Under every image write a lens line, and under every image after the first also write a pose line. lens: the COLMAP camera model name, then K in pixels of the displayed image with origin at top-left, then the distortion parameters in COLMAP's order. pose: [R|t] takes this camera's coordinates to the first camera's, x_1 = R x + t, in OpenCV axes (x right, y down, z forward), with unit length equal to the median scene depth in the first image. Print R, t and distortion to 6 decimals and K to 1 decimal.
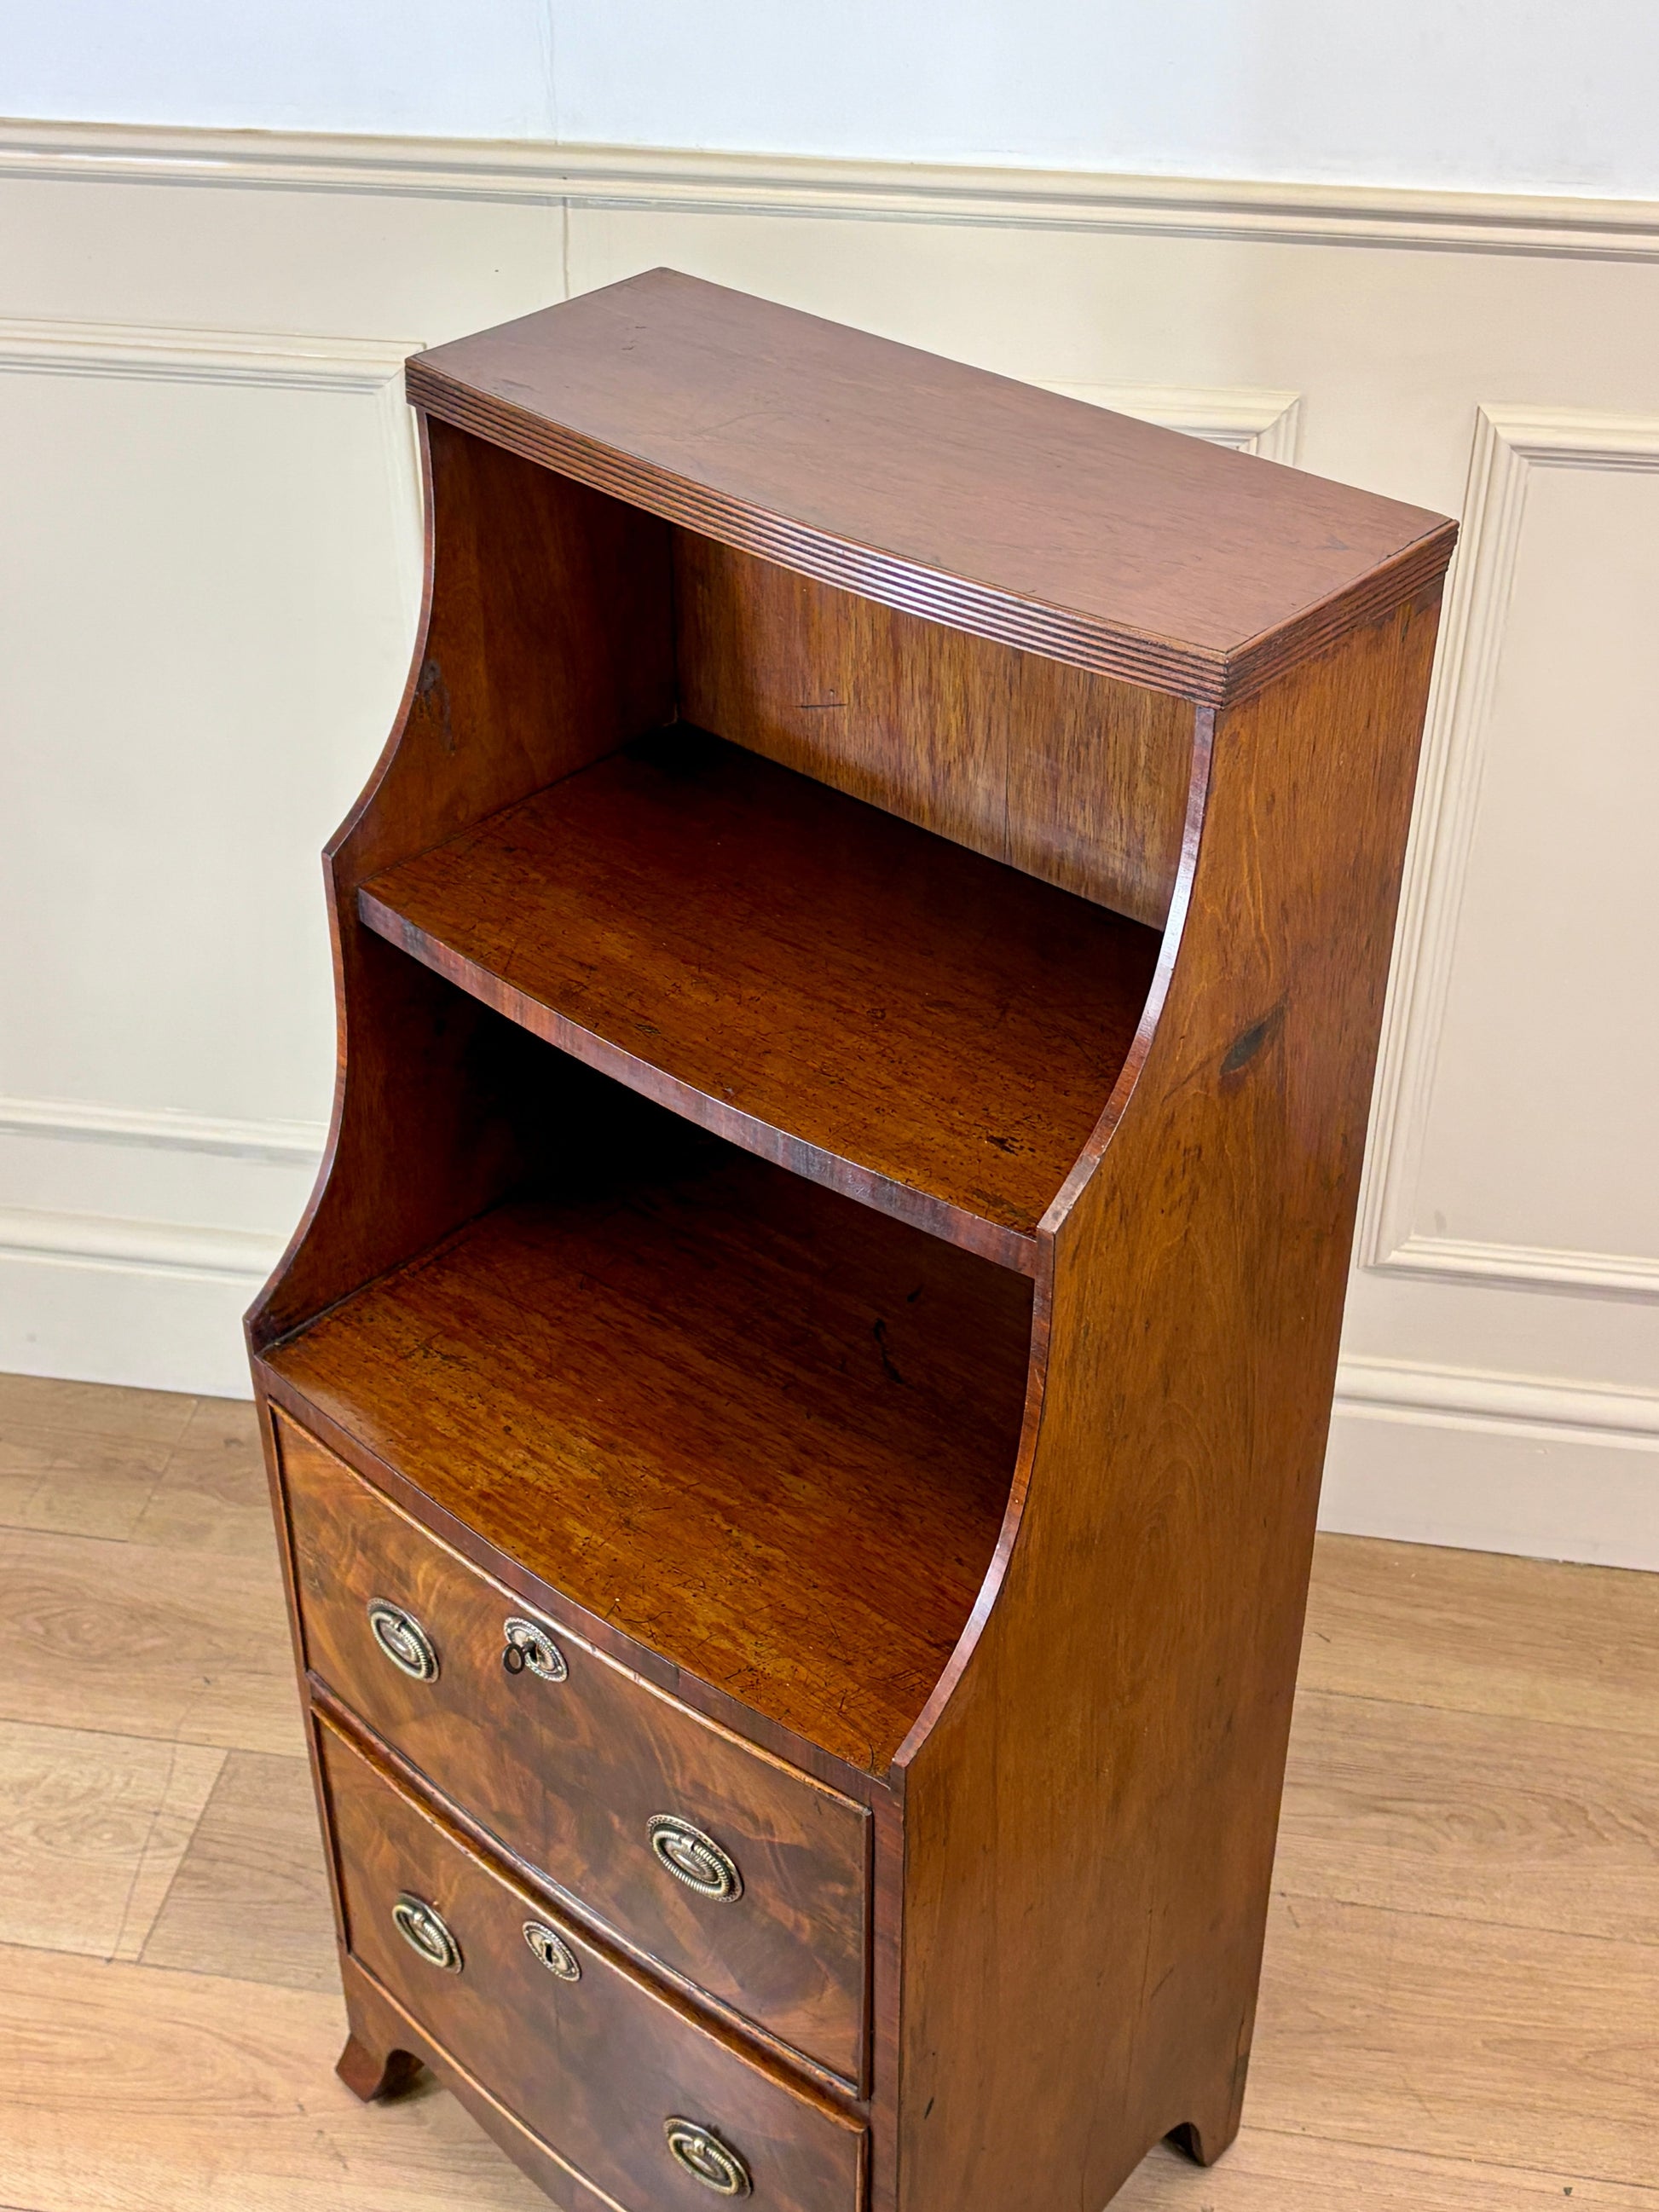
lens RADIAL K [[2827.2, 0, 820.8], [0, 2827.2, 1115.2], [0, 0, 1]] dist [0.241270, -0.949039]
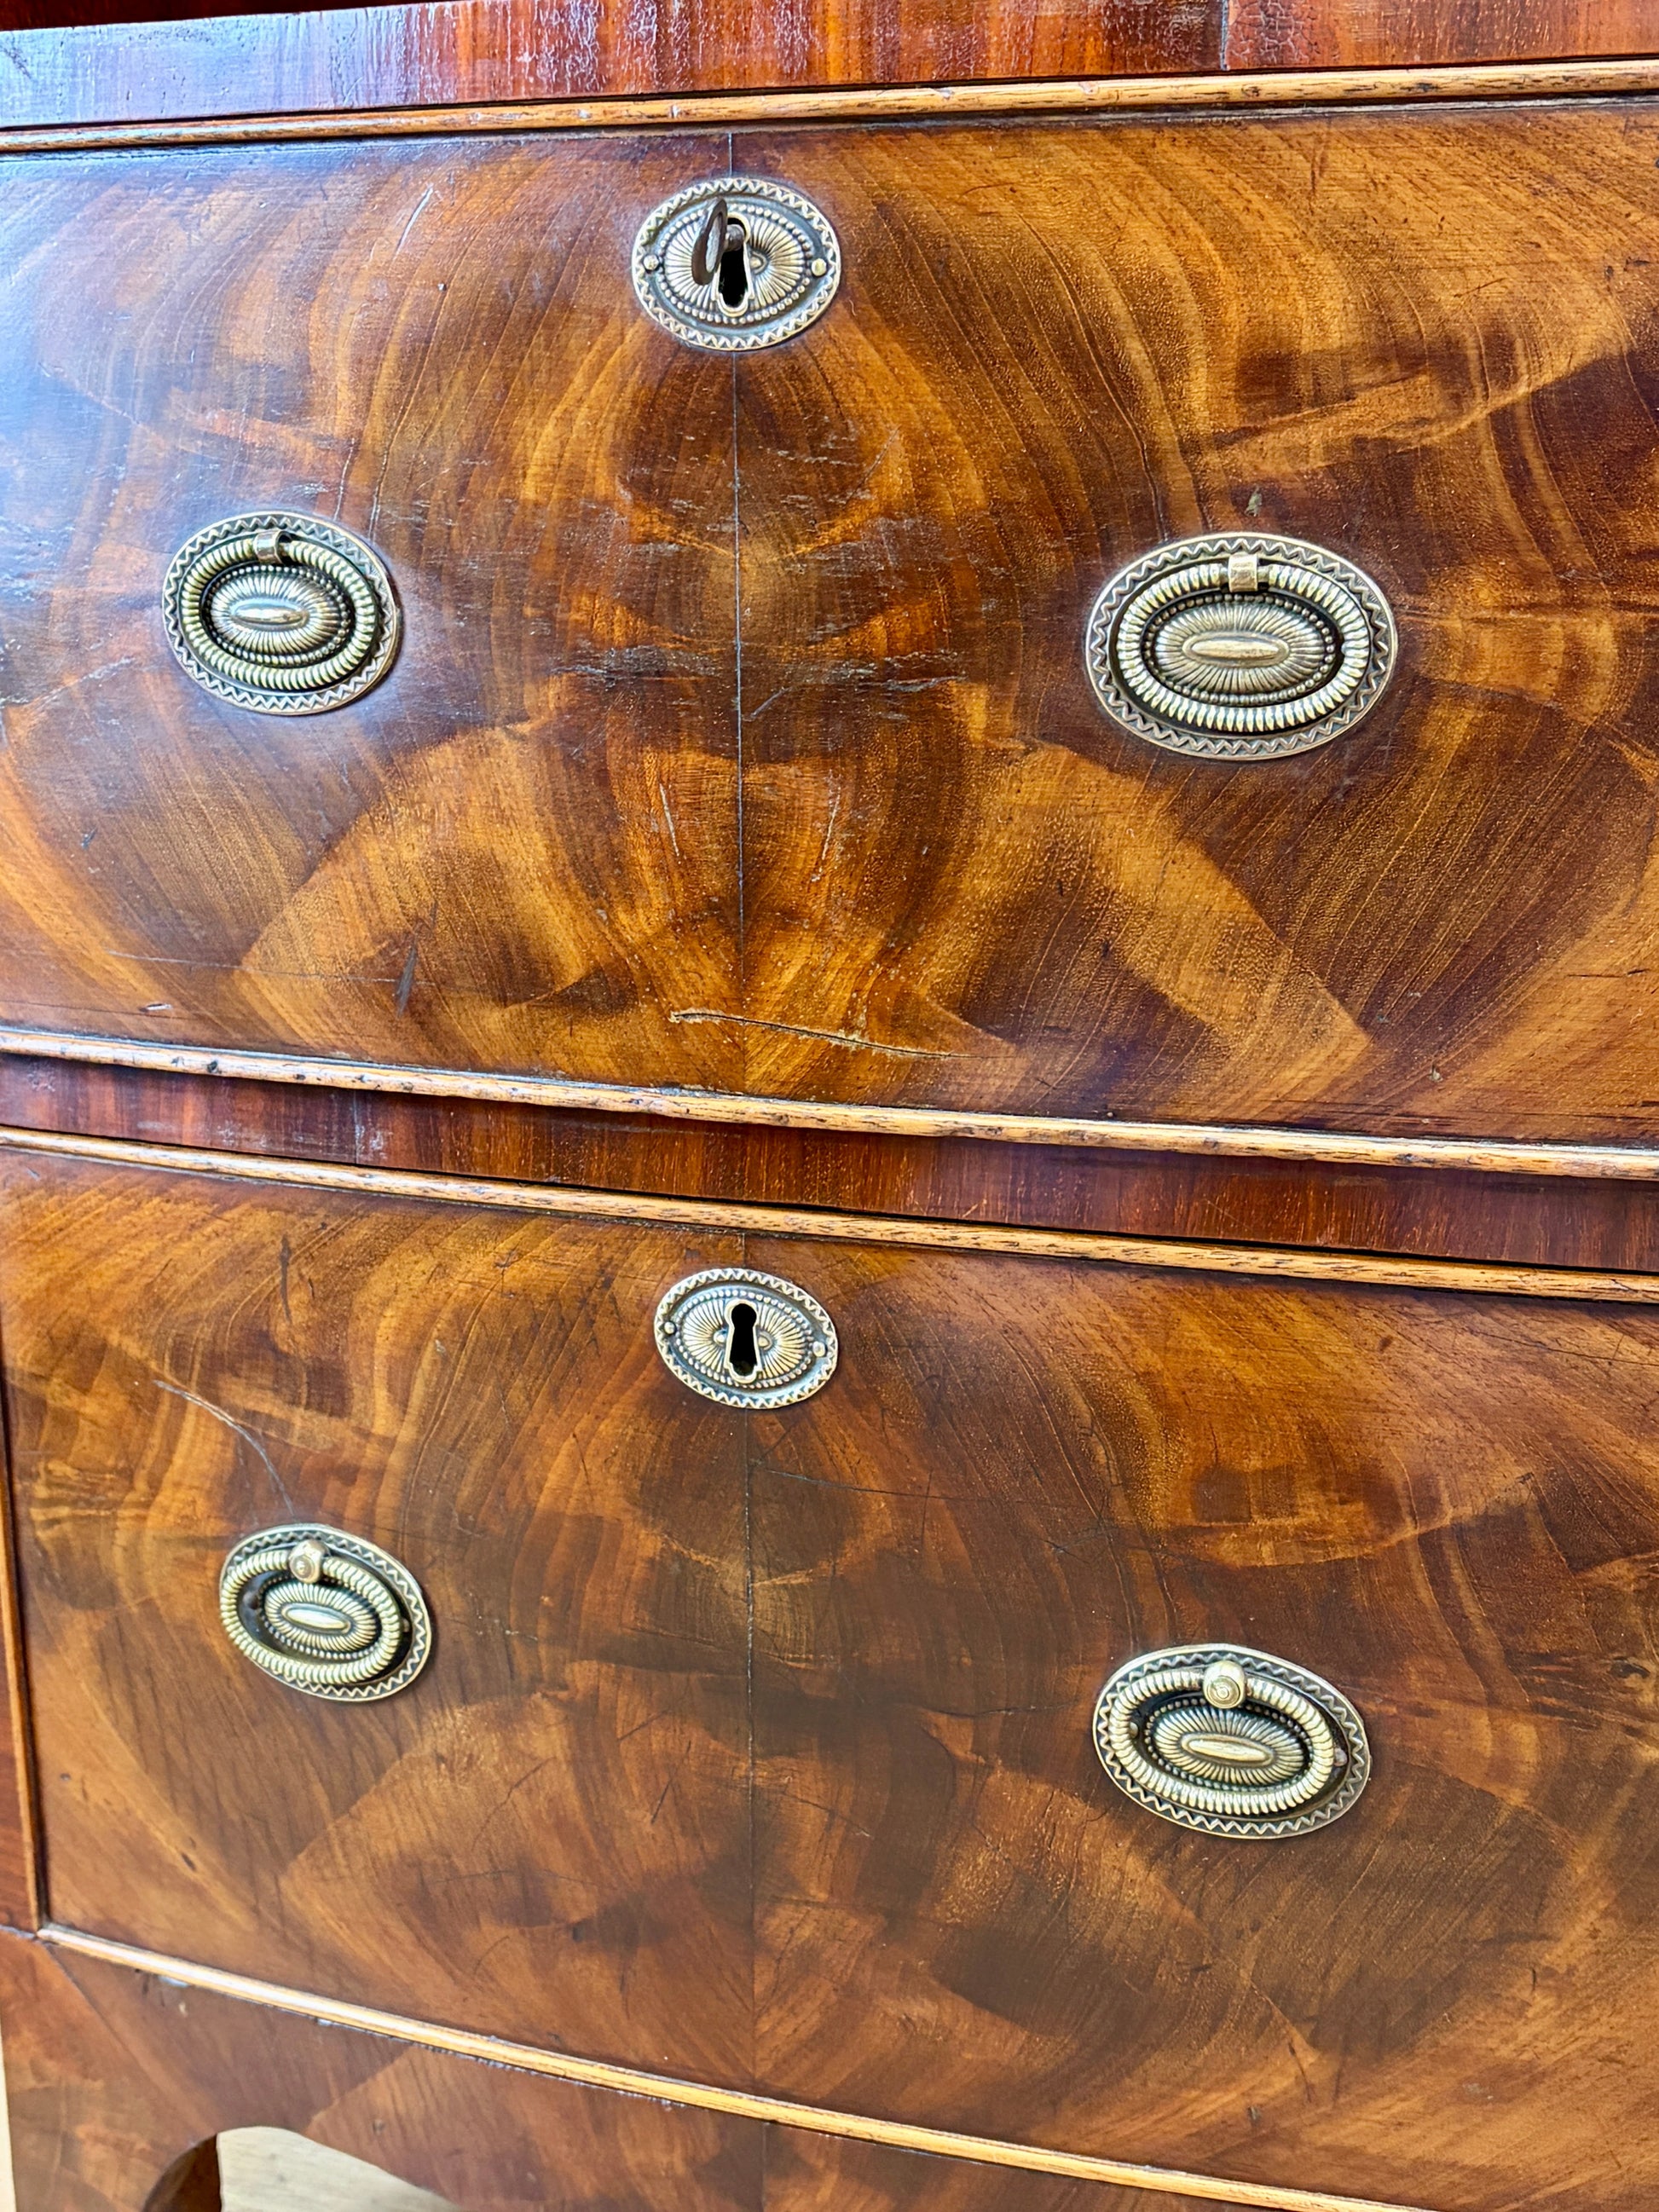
lens RADIAL K [[2827.2, 0, 820.8], [0, 2827.2, 1115.2], [0, 0, 1]] dist [0.241270, -0.949039]
pose [[0.924297, -0.107000, 0.366368, -0.246385], [0.231669, 0.920129, -0.315739, 0.422391], [-0.303322, 0.376713, 0.875262, 0.674708]]
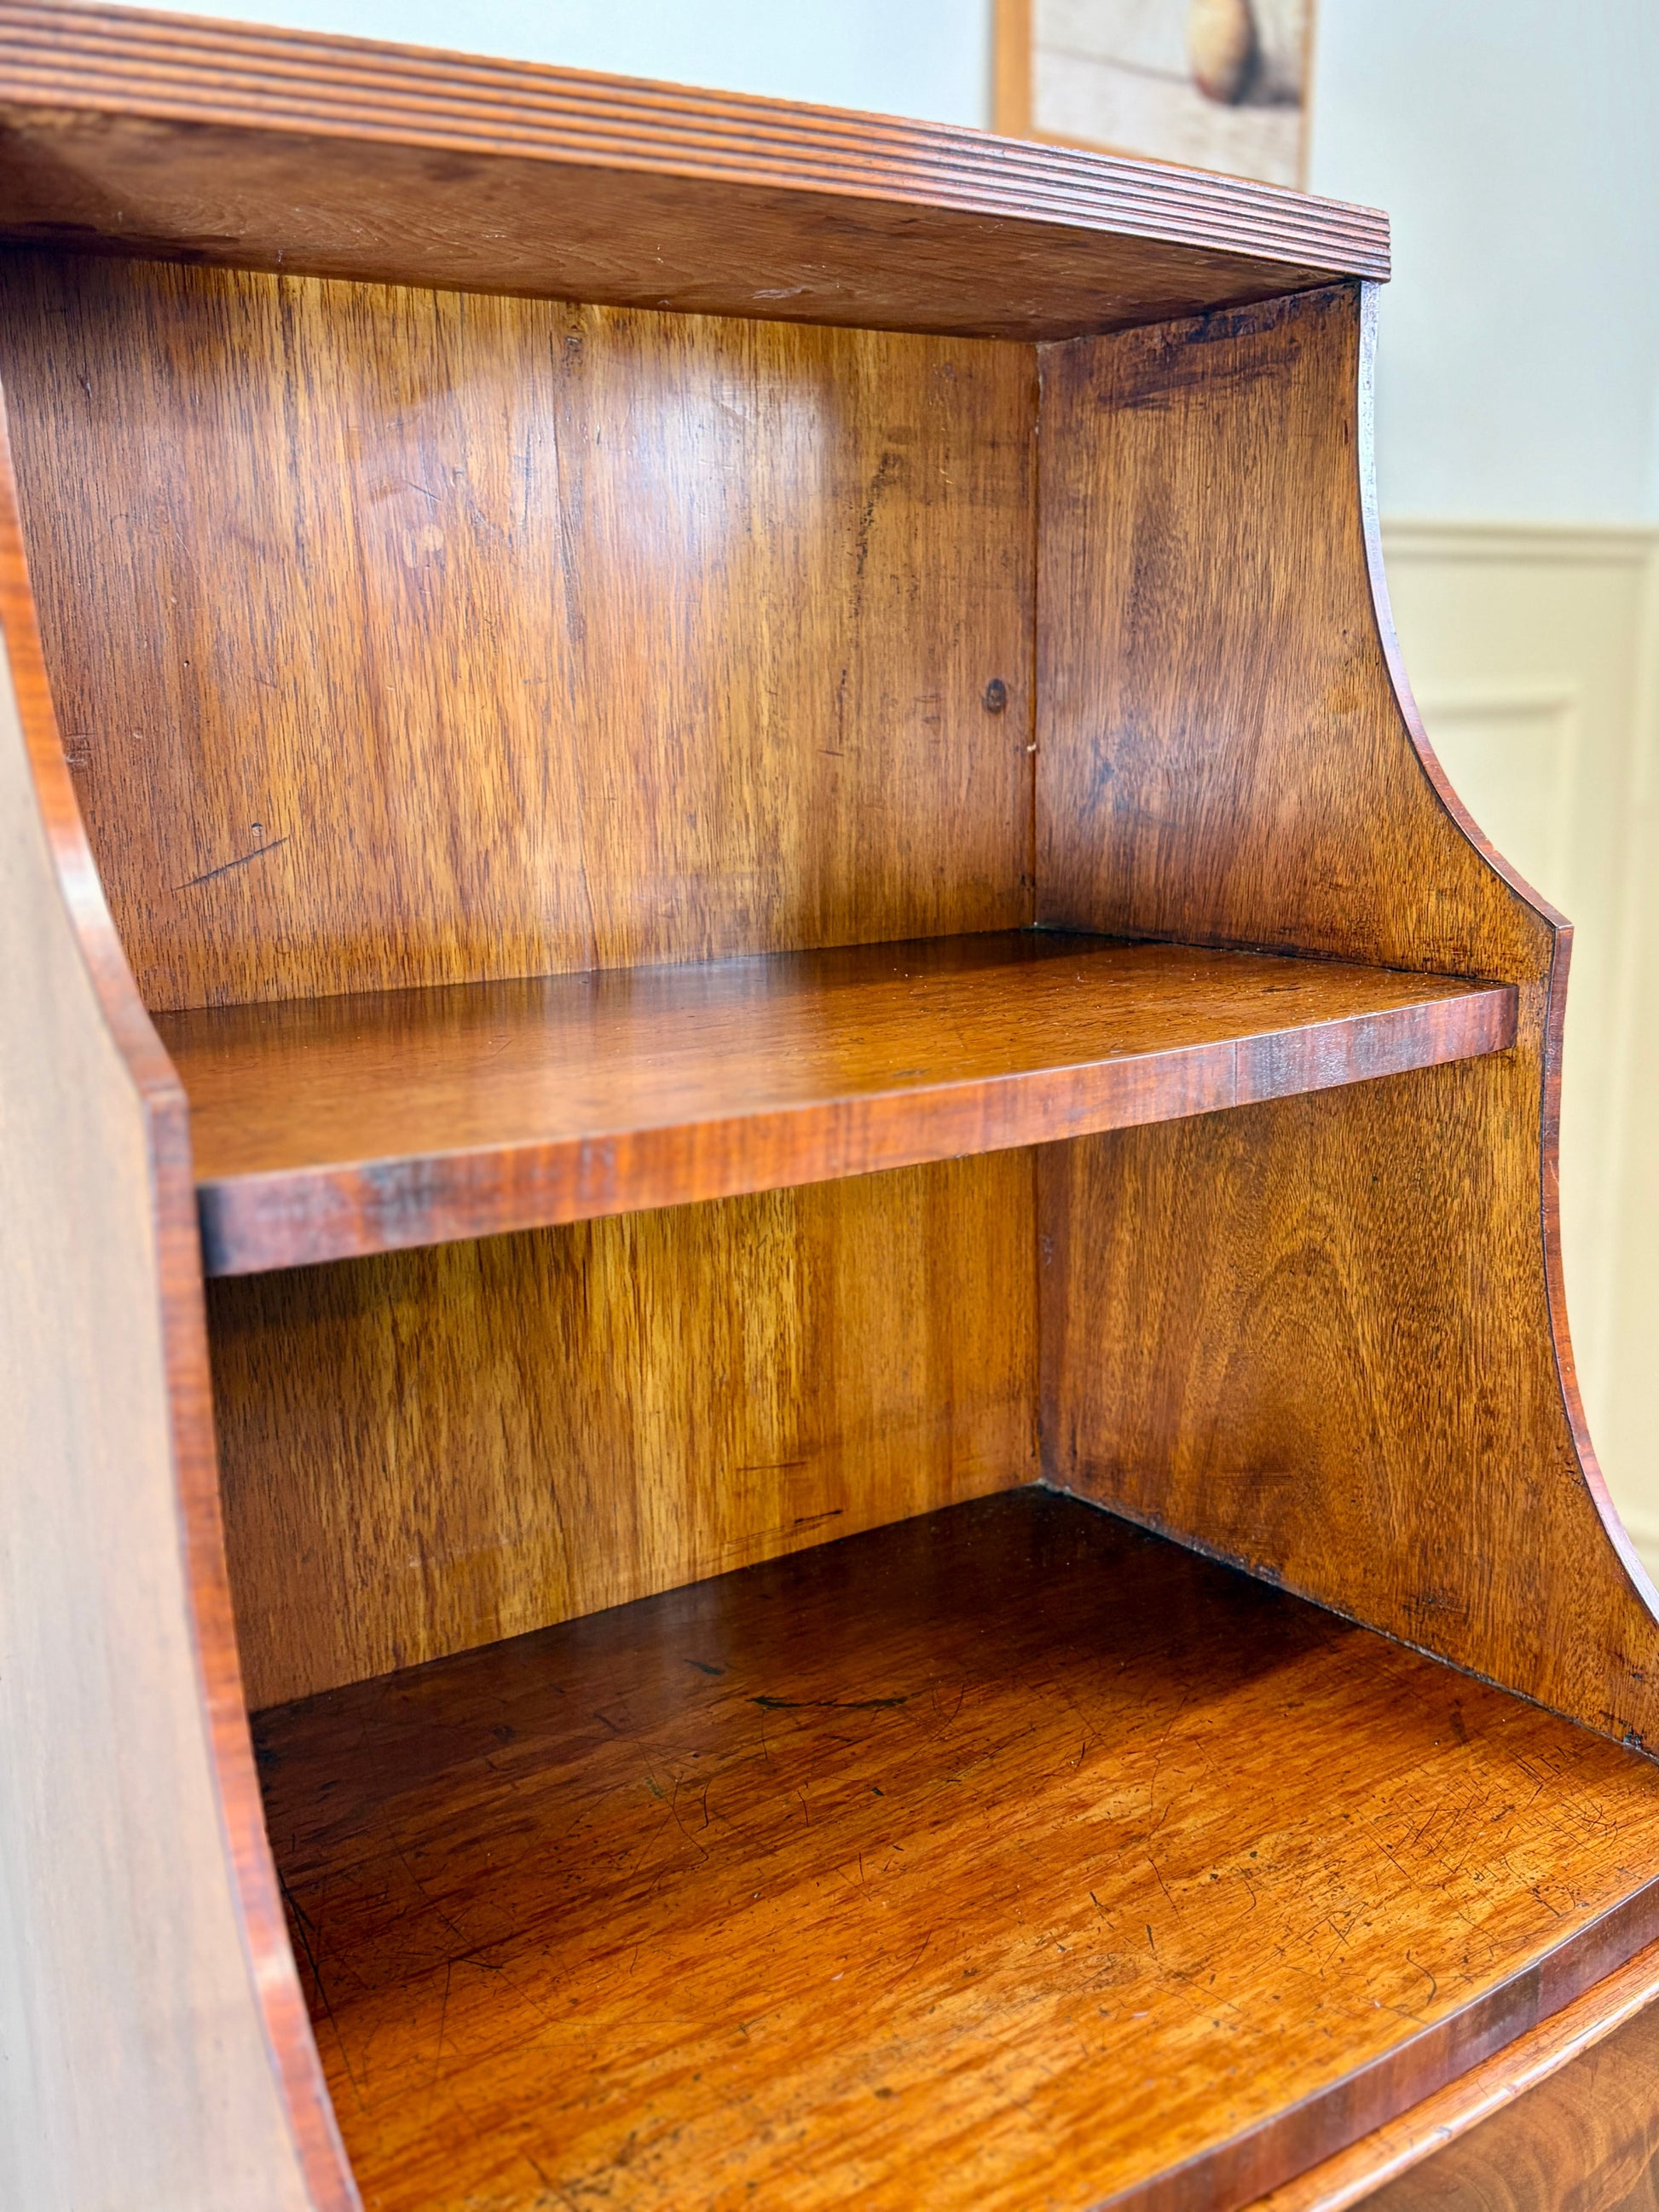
lens RADIAL K [[2137.6, 0, 821.2], [0, 2137.6, 1108.8], [0, 0, 1]] dist [0.148147, -0.425133]
pose [[0.230462, -0.204128, 0.951430, -0.437801], [0.579687, 0.814119, 0.034252, -0.046160], [-0.781569, 0.543638, 0.305953, 0.819539]]
